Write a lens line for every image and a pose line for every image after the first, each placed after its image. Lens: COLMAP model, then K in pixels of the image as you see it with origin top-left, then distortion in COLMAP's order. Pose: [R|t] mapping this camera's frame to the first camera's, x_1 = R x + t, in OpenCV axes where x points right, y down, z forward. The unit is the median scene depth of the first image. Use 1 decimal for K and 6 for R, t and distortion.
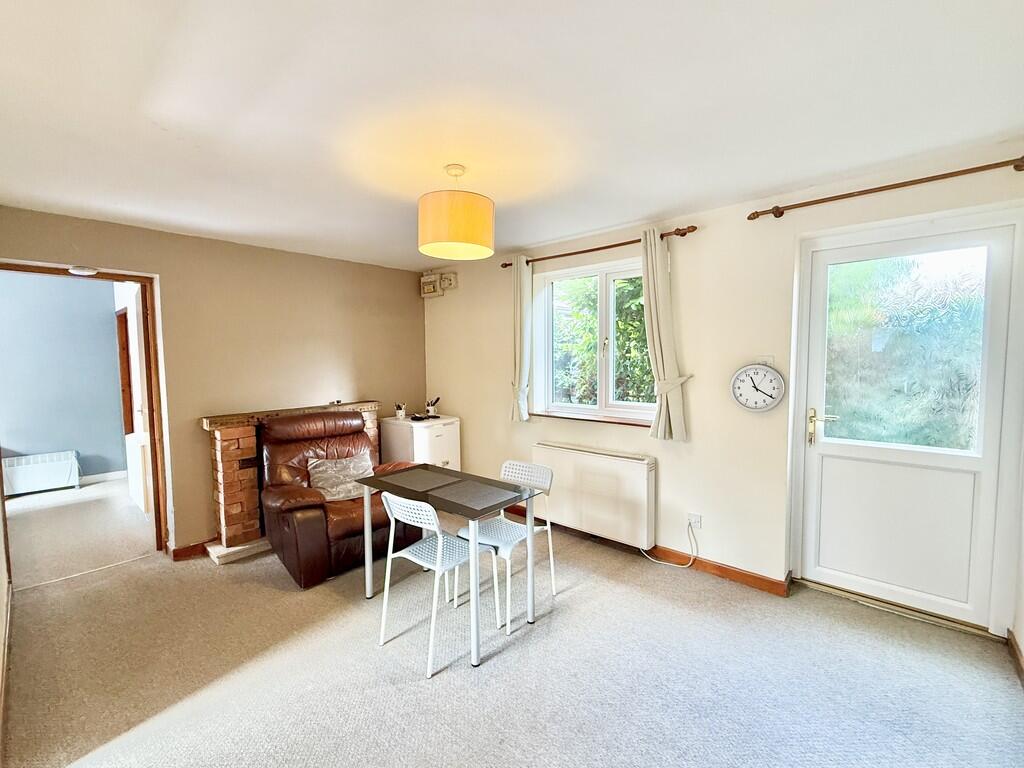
lens RADIAL K [[409.8, 0, 507.1], [0, 409.8, 382.5], [0, 0, 1]] dist [-0.001036, -0.000282]
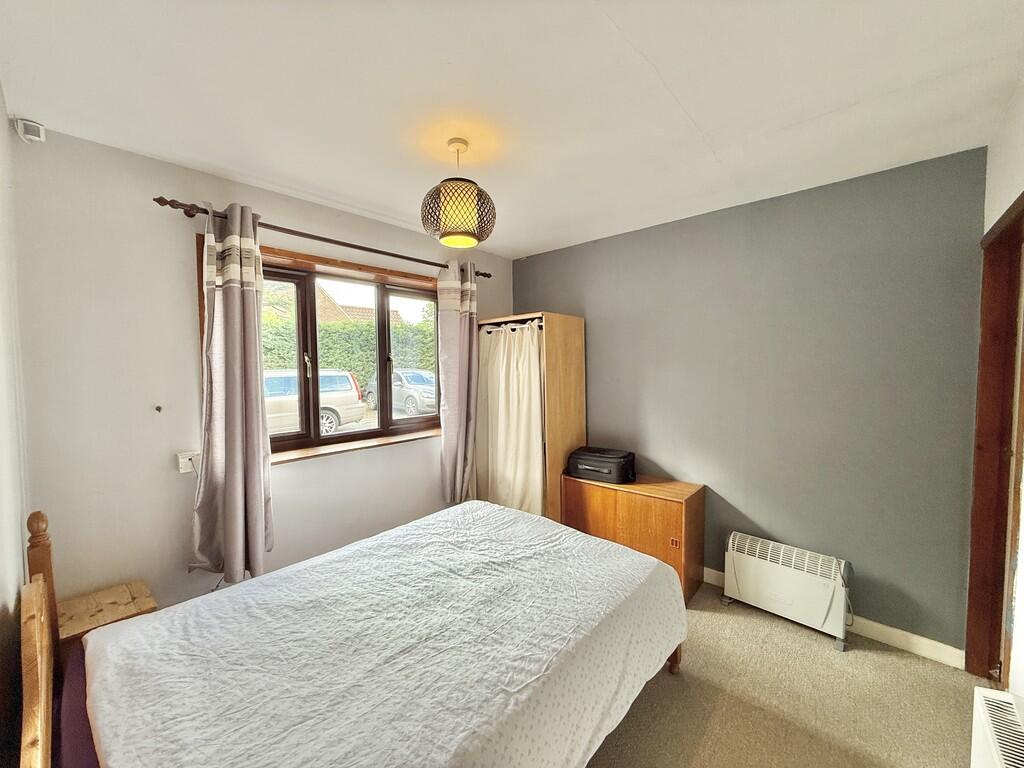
lens RADIAL K [[409.8, 0, 507.1], [0, 409.8, 382.5], [0, 0, 1]] dist [-0.001036, -0.000282]
pose [[-0.038697, 0.061529, -0.997355, -0.602189], [-0.056321, 0.996381, 0.063654, -0.038207], [0.997663, 0.058635, -0.035091, 0.632086]]
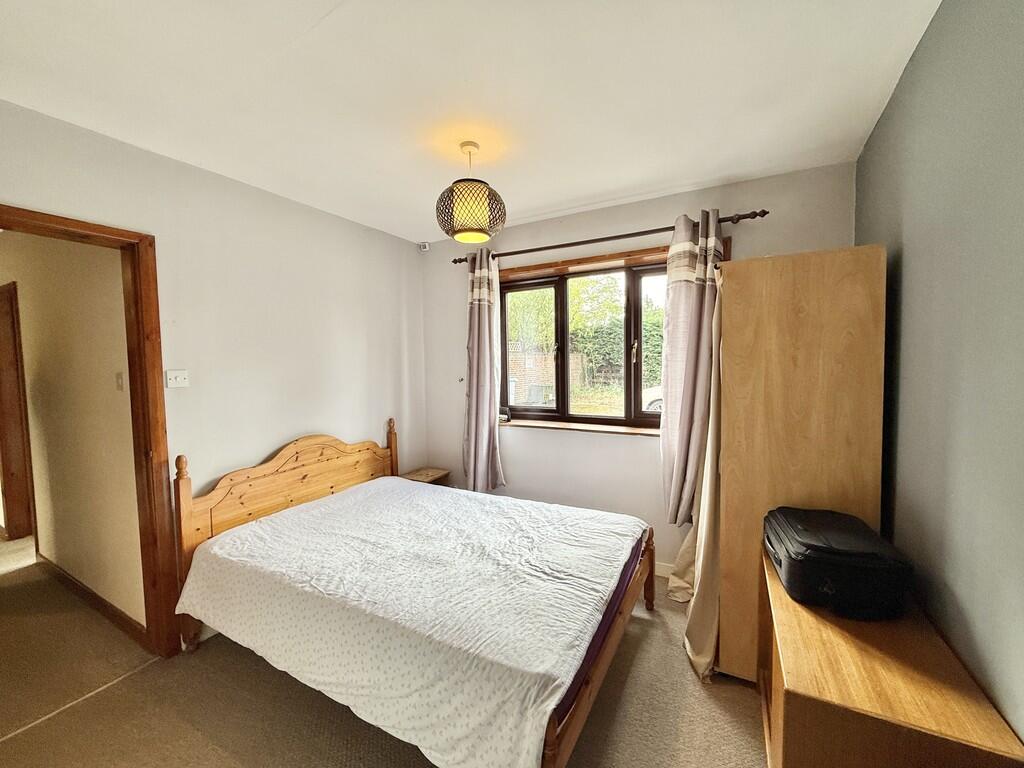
lens RADIAL K [[409.8, 0, 507.1], [0, 409.8, 382.5], [0, 0, 1]] dist [-0.001036, -0.000282]
pose [[-0.982309, 0.043546, -0.182133, -0.983446], [0.021240, 0.992220, 0.122672, -0.049517], [0.186058, 0.116633, -0.975592, 1.033455]]
